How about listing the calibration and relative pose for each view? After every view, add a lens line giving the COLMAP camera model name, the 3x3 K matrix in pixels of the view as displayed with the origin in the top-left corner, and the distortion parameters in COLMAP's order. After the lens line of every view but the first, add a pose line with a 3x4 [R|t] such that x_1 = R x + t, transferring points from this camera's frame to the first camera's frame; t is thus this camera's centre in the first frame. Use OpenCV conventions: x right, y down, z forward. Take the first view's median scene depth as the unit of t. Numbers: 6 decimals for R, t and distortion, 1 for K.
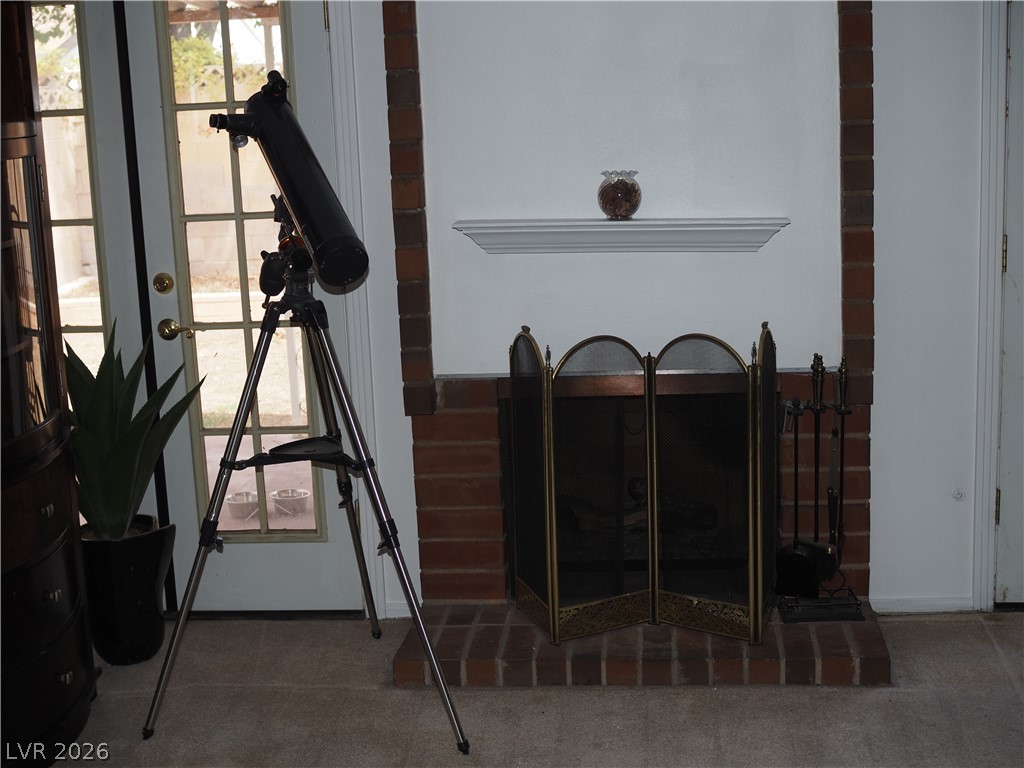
lens RADIAL K [[1470.6, 0, 512.4], [0, 1470.6, 401.3], [0, 0, 1]] dist [-0.066716, -0.038146]
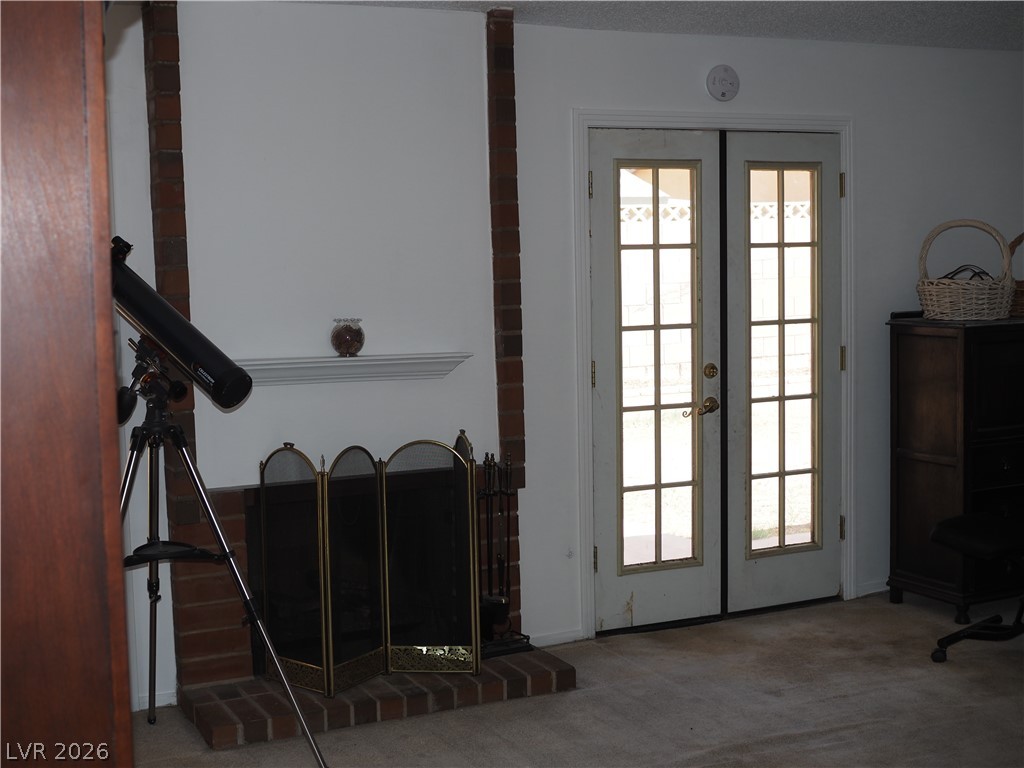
lens RADIAL K [[1505.2, 0, 512.0], [0, 1505.2, 384.0], [0, 0, 1]] dist [-0.098387, 0.174882]
pose [[0.848427, -0.029153, 0.528509, -0.499927], [0.093801, 0.990960, -0.095918, 0.039471], [-0.520935, 0.130954, 0.843492, -0.177439]]
